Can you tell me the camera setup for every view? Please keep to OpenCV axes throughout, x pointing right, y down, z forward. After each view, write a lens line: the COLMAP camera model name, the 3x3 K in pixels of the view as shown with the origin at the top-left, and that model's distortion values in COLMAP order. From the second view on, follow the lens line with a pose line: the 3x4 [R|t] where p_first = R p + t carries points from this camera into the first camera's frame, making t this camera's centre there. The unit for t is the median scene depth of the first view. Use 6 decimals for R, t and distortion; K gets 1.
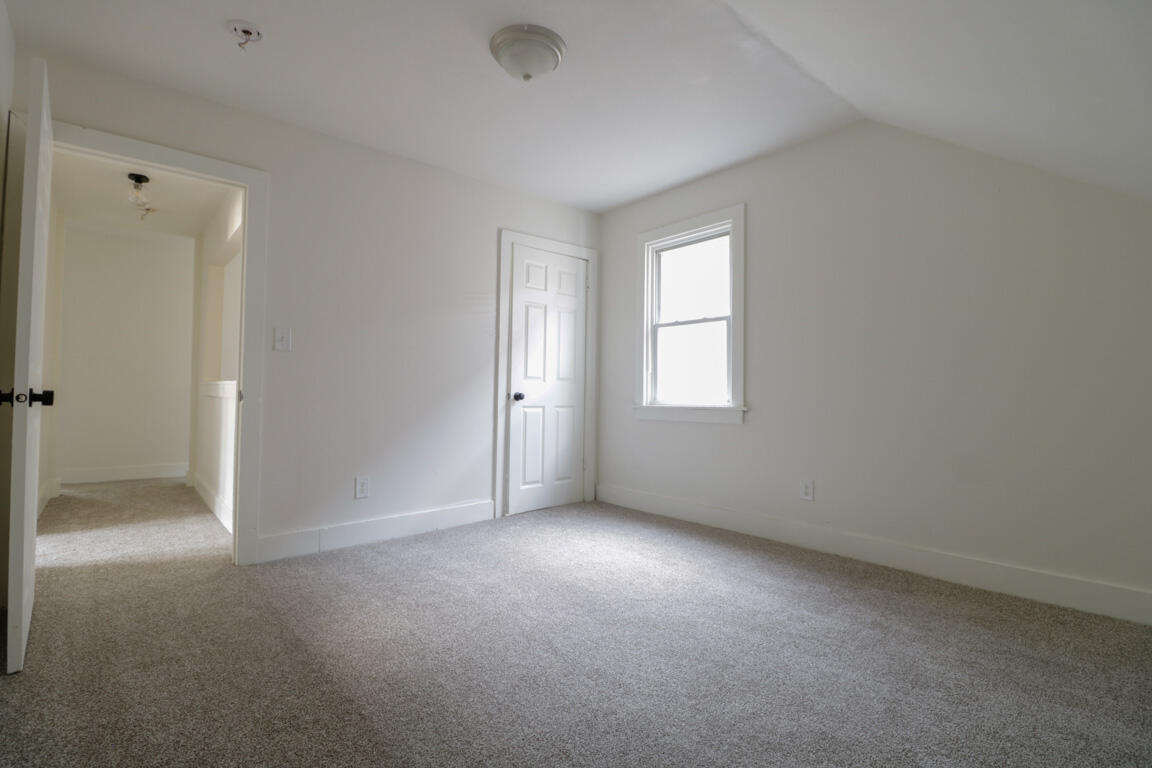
lens RADIAL K [[530.8, 0, 577.4], [0, 530.8, 378.9], [0, 0, 1]] dist [-0.014705, -0.000790]
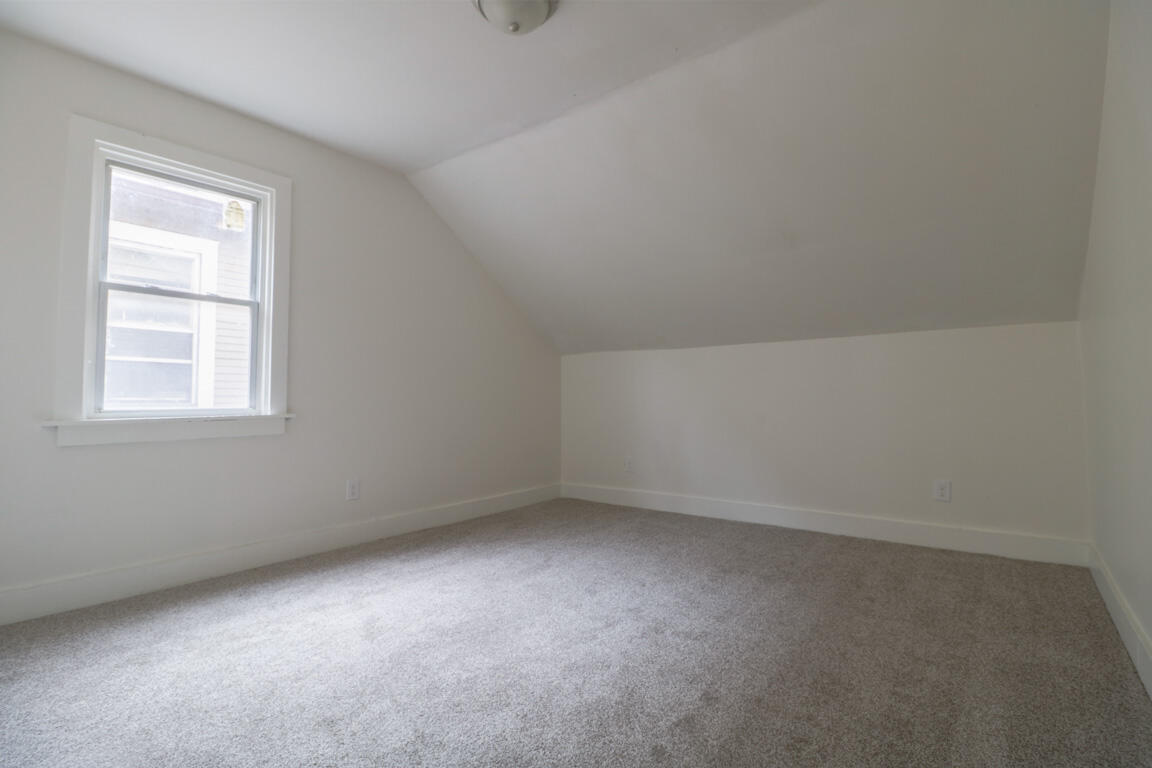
lens RADIAL K [[530.8, 0, 577.4], [0, 530.8, 378.9], [0, 0, 1]] dist [-0.014705, -0.000790]
pose [[-0.187810, 0.030490, 0.981732, -0.624901], [-0.023736, 0.999085, -0.035570, 0.015138], [-0.981919, -0.029983, -0.186914, 0.698417]]
